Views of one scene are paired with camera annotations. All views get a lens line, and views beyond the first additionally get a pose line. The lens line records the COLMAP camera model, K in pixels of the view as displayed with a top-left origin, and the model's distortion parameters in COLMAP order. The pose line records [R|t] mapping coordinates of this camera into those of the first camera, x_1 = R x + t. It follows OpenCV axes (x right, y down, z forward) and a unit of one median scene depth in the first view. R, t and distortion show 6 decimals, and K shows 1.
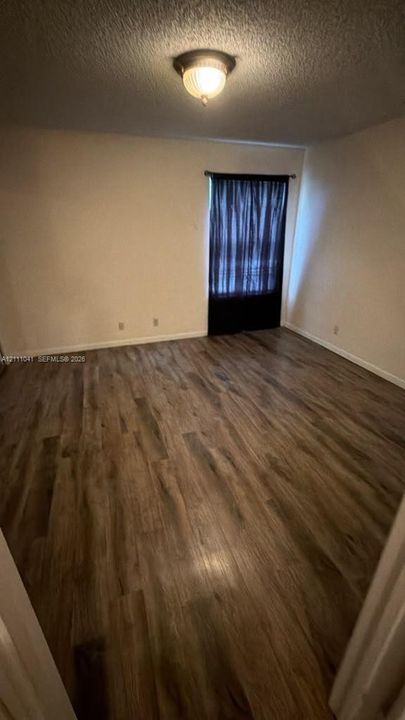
lens RADIAL K [[299.3, 0, 202.3], [0, 299.3, 359.2], [0, 0, 1]] dist [-0.003888, -0.000280]
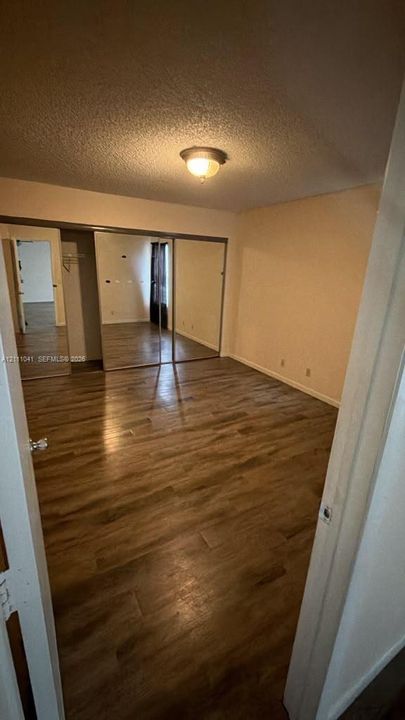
lens RADIAL K [[299.3, 0, 203.6], [0, 299.3, 358.6], [0, 0, 1]] dist [-0.003888, -0.000280]
pose [[0.188061, 0.298913, -0.935566, 0.861171], [-0.442372, 0.876248, 0.191038, -0.257744], [0.876892, 0.377942, 0.297019, 0.540104]]
